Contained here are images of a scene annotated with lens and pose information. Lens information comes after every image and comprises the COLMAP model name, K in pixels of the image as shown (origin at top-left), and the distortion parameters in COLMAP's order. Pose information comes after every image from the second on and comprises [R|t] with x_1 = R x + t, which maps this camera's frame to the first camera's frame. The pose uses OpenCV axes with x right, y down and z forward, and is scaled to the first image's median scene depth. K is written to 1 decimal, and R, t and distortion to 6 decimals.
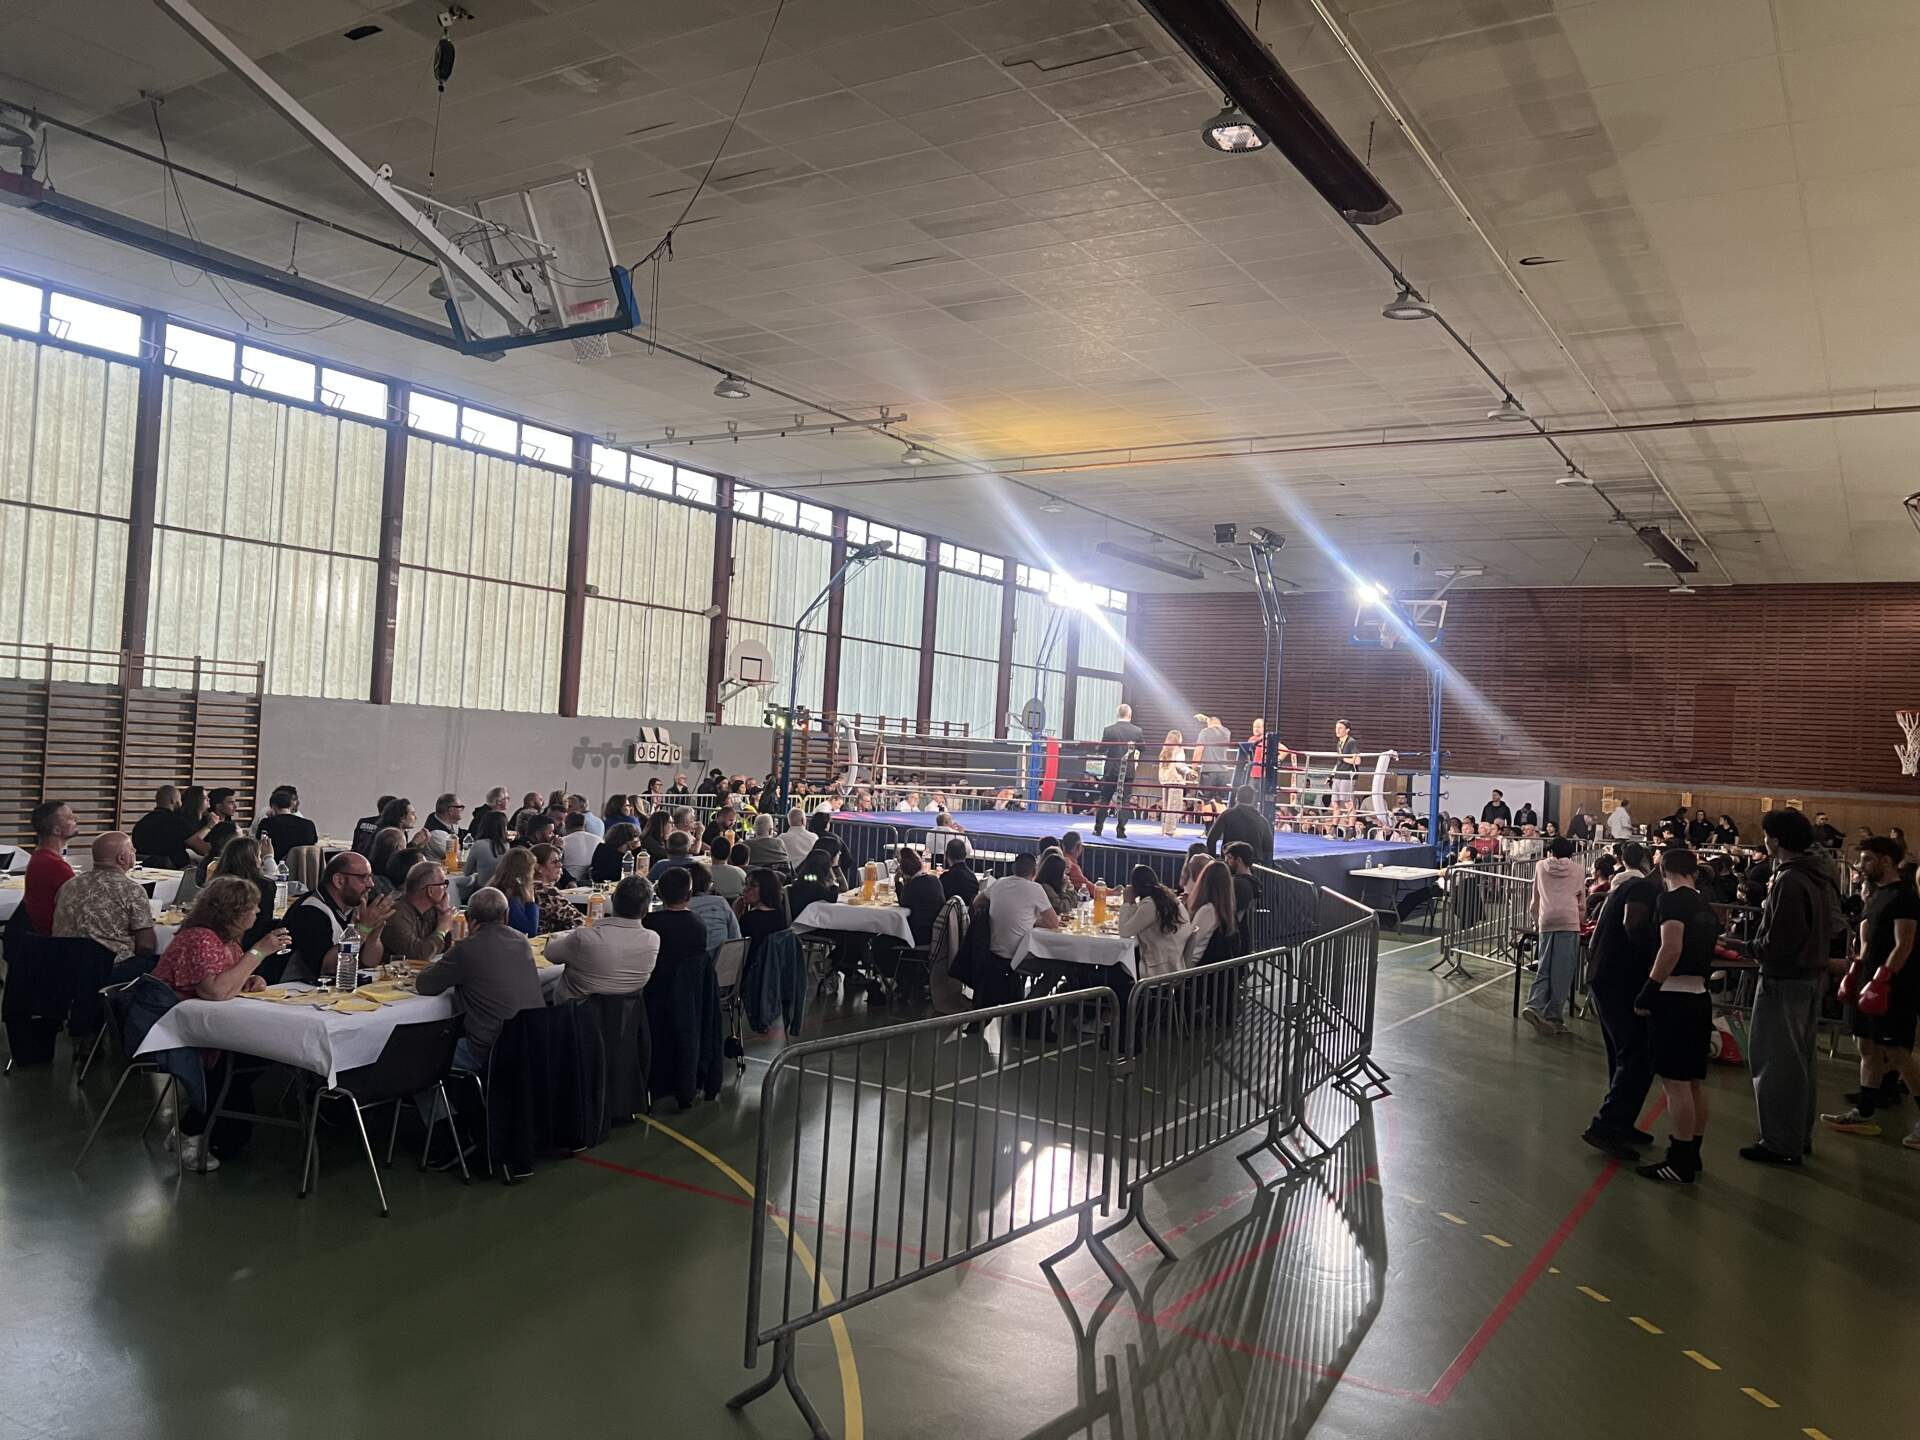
lens RADIAL K [[1446.8, 0, 950.1], [0, 1446.8, 726.2], [0, 0, 1]] dist [0.062526, -0.065517]
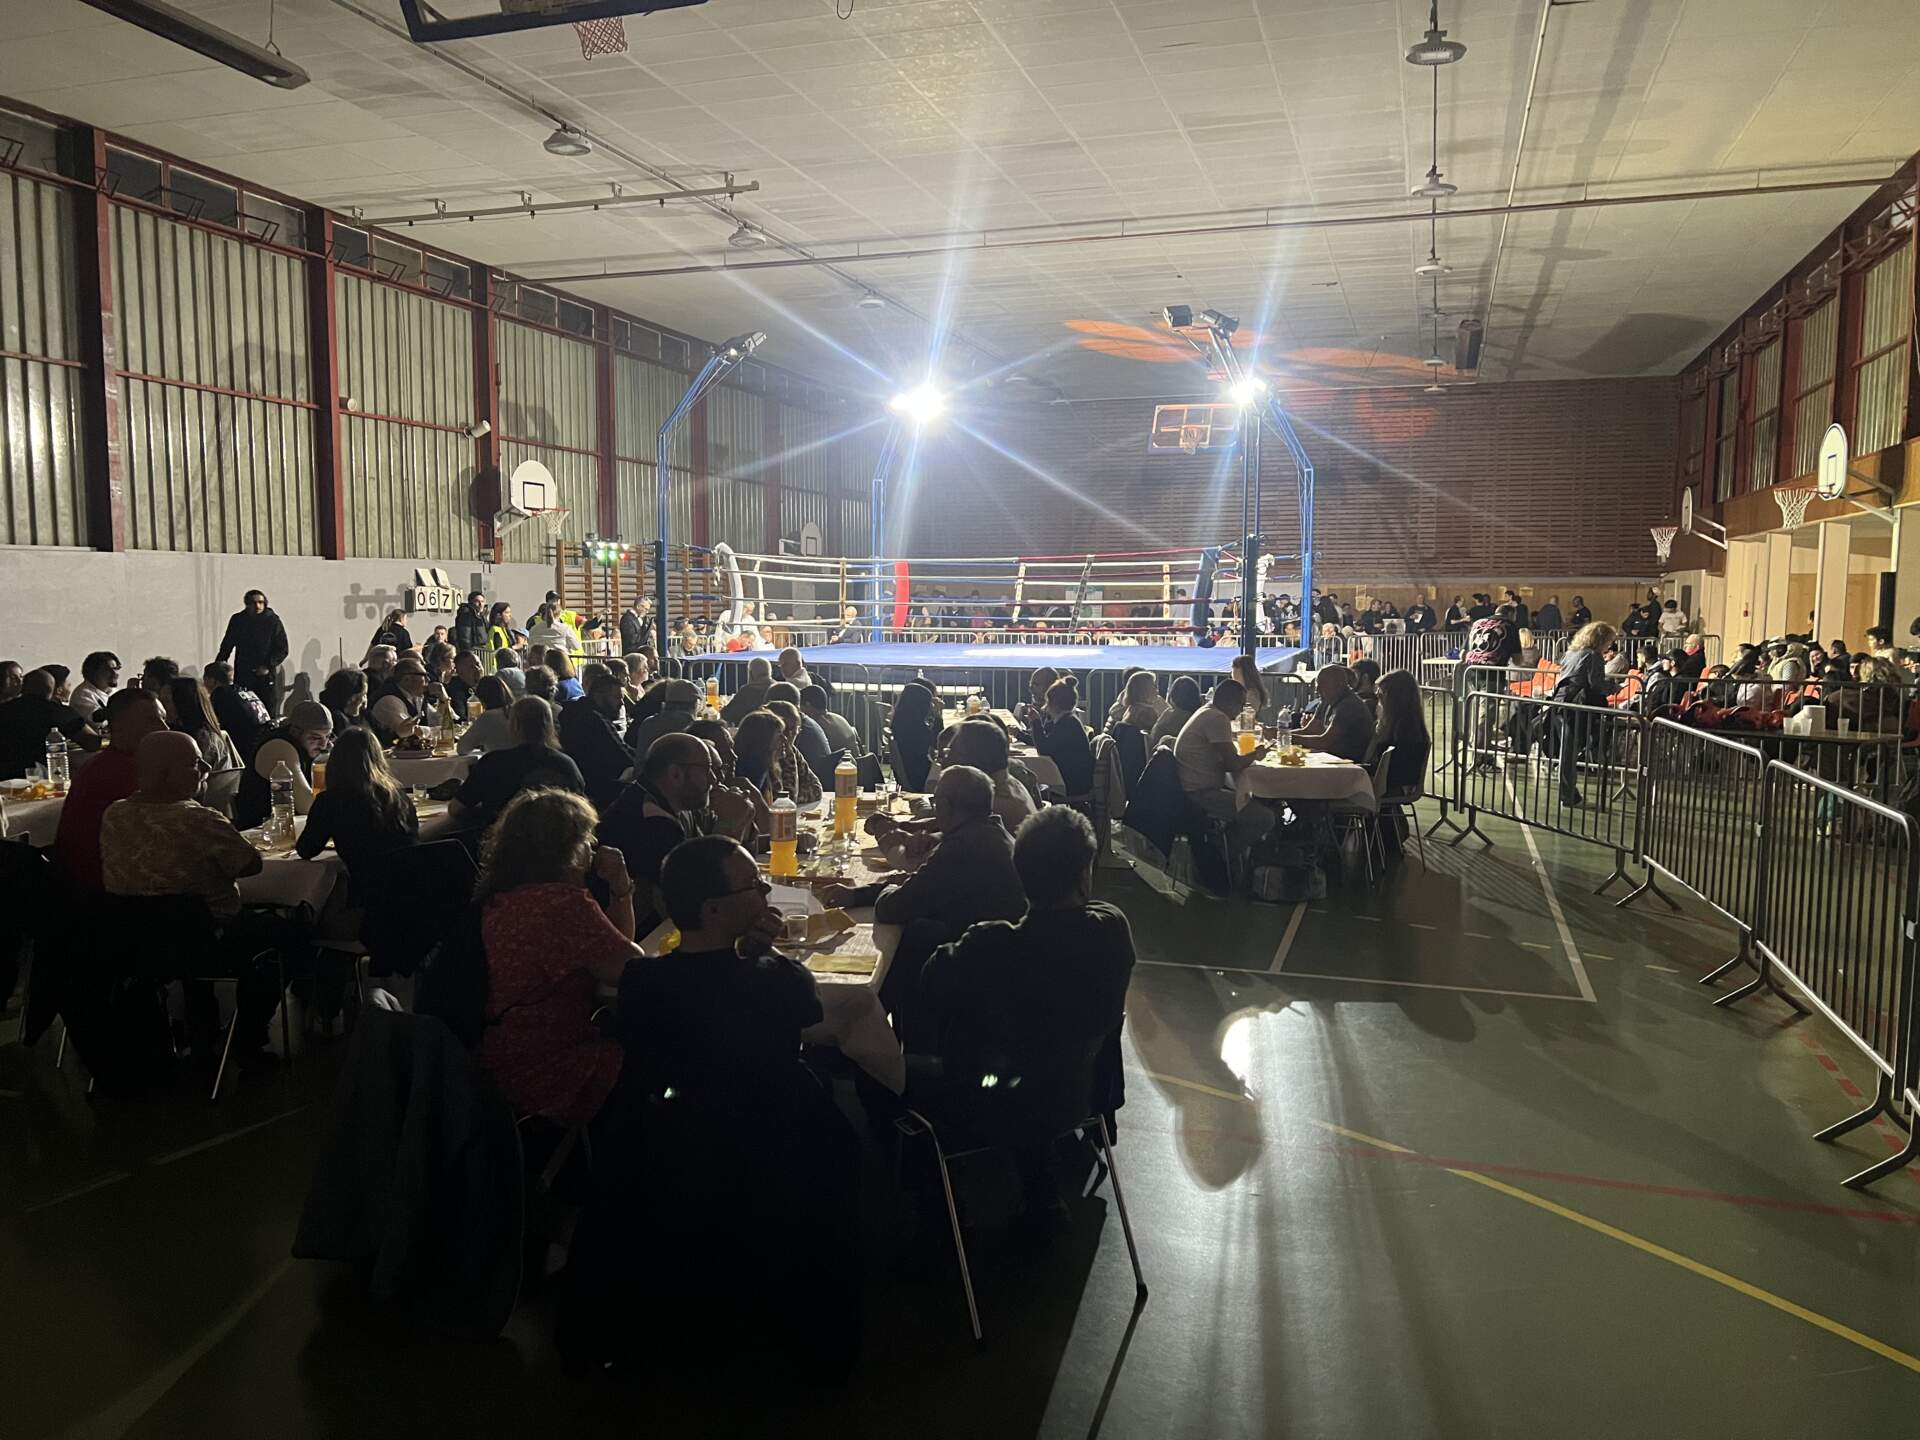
lens RADIAL K [[1446.8, 0, 957.8], [0, 1446.8, 728.9], [0, 0, 1]] dist [0.062526, -0.065517]
pose [[0.965145, -0.075485, 0.250593, -0.148024], [0.045278, 0.991224, 0.124195, 0.002155], [-0.257769, -0.108519, 0.960093, 0.104318]]
